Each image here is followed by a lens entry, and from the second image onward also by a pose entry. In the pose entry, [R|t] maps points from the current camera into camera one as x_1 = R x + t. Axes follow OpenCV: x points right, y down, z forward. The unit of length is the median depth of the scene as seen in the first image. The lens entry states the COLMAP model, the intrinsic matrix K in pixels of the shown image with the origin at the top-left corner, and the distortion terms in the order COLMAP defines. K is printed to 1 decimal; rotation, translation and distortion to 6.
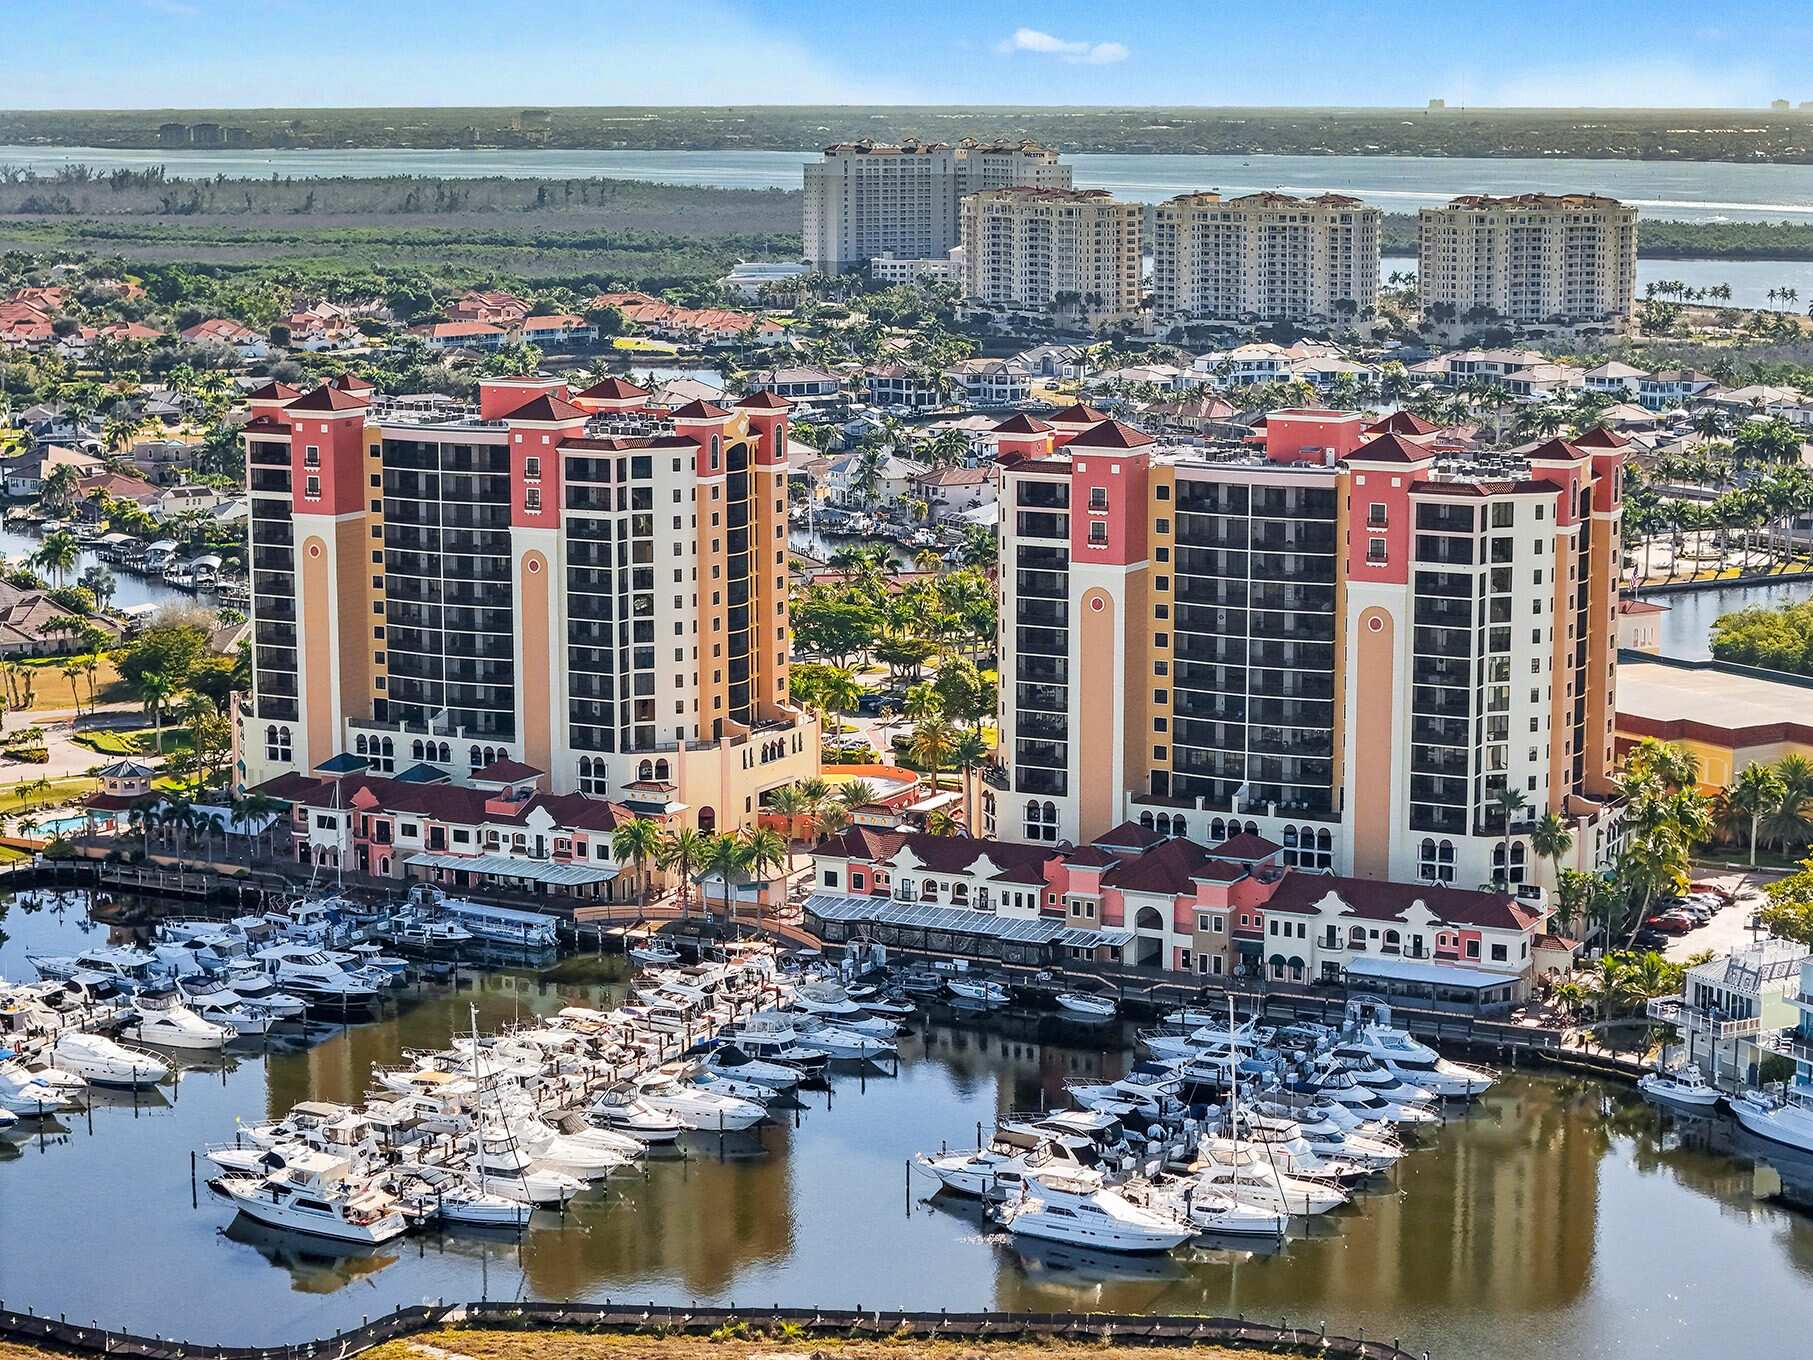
lens RADIAL K [[3658.8, 0, 906.5], [0, 3658.8, 680.0], [0, 0, 1]] dist [-0.310626, 2.146997]
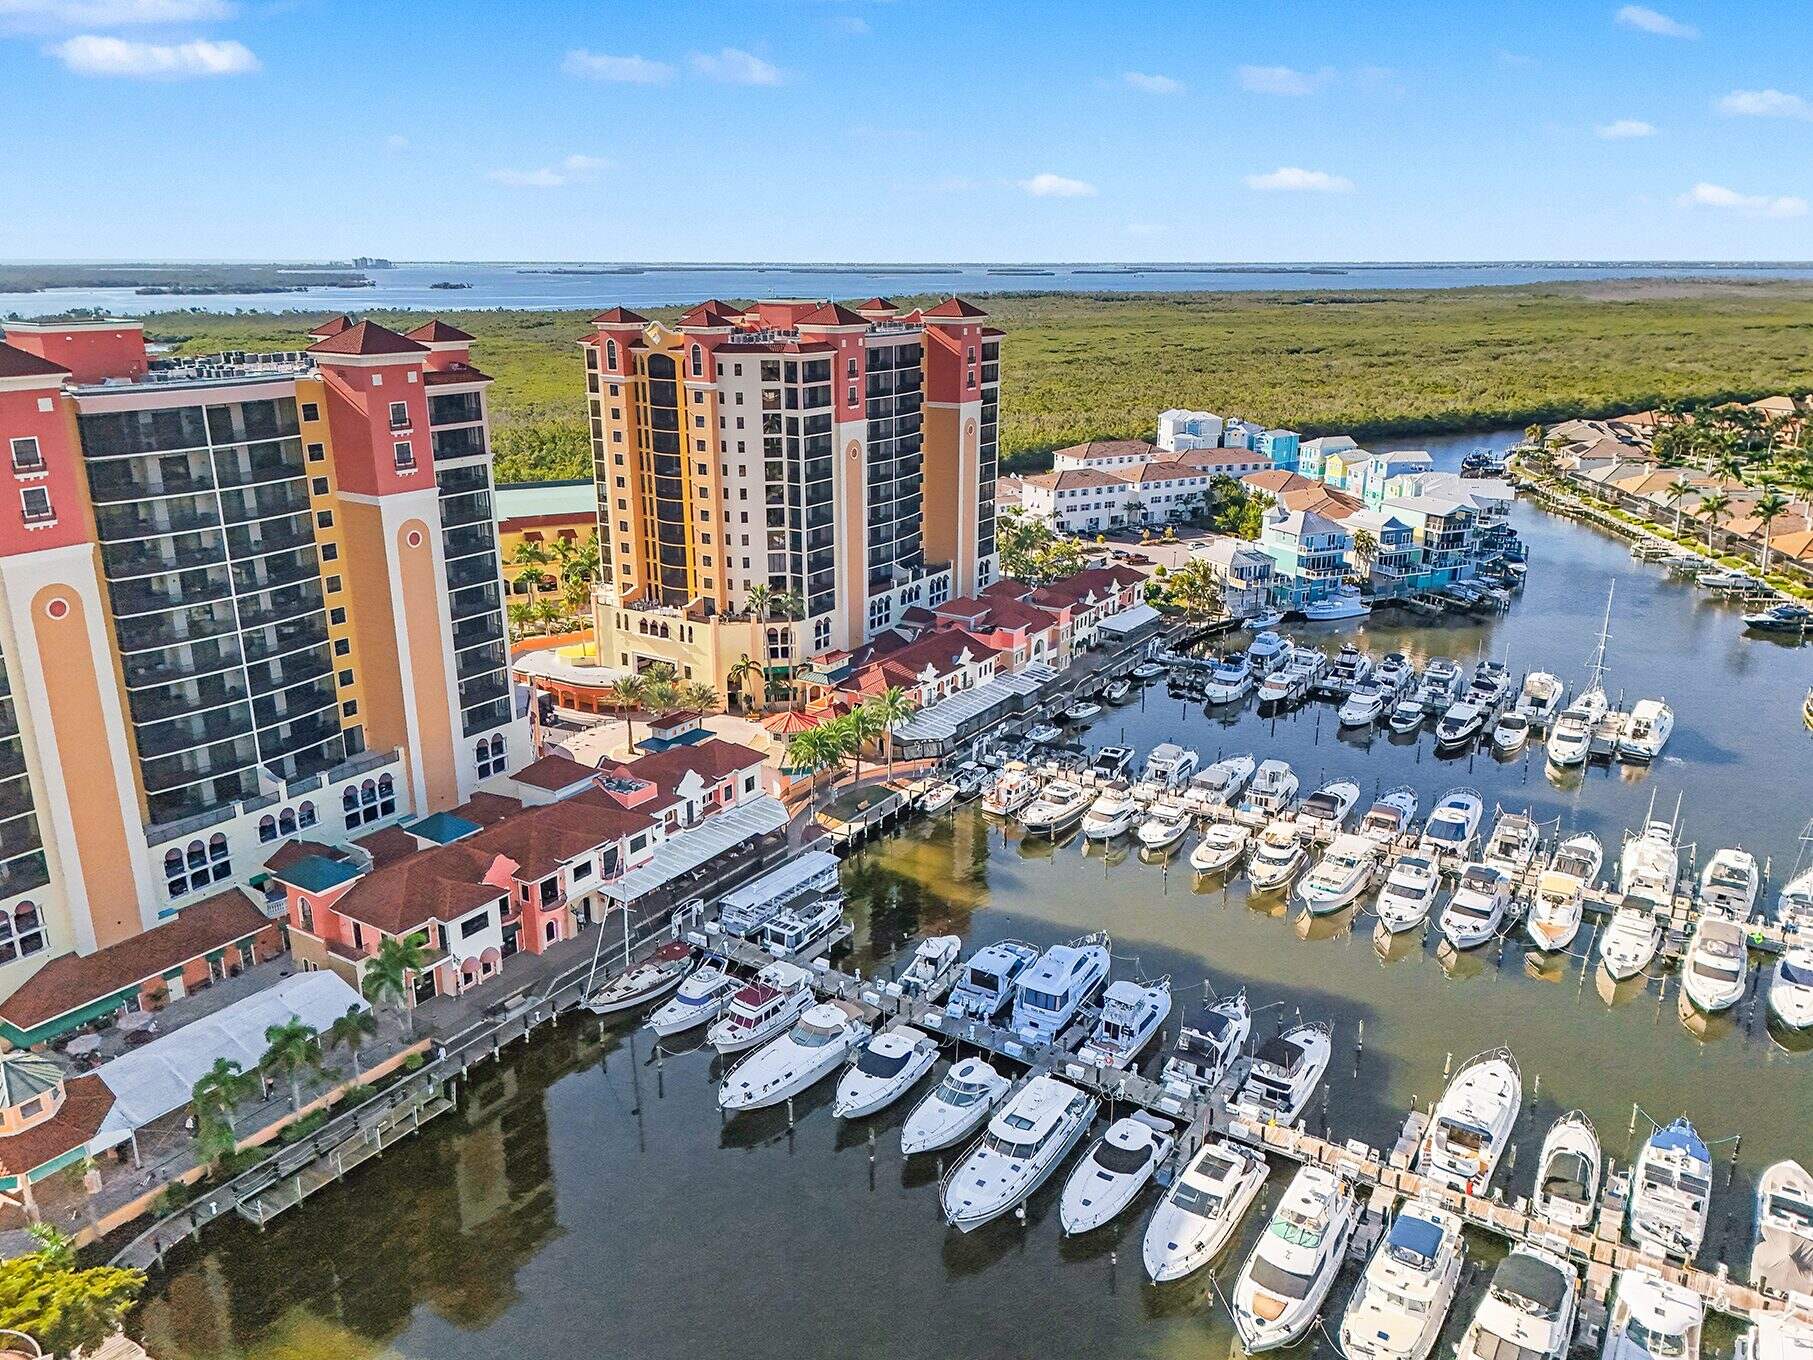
lens RADIAL K [[1345.0, 0, 925.9], [0, 1345.0, 678.0], [0, 0, 1]] dist [0.046991, -0.001174]
pose [[0.085548, -0.294043, 0.951956, -0.406370], [0.157851, 0.947391, 0.278447, -0.071058], [-0.983750, 0.126447, 0.127462, 0.892075]]
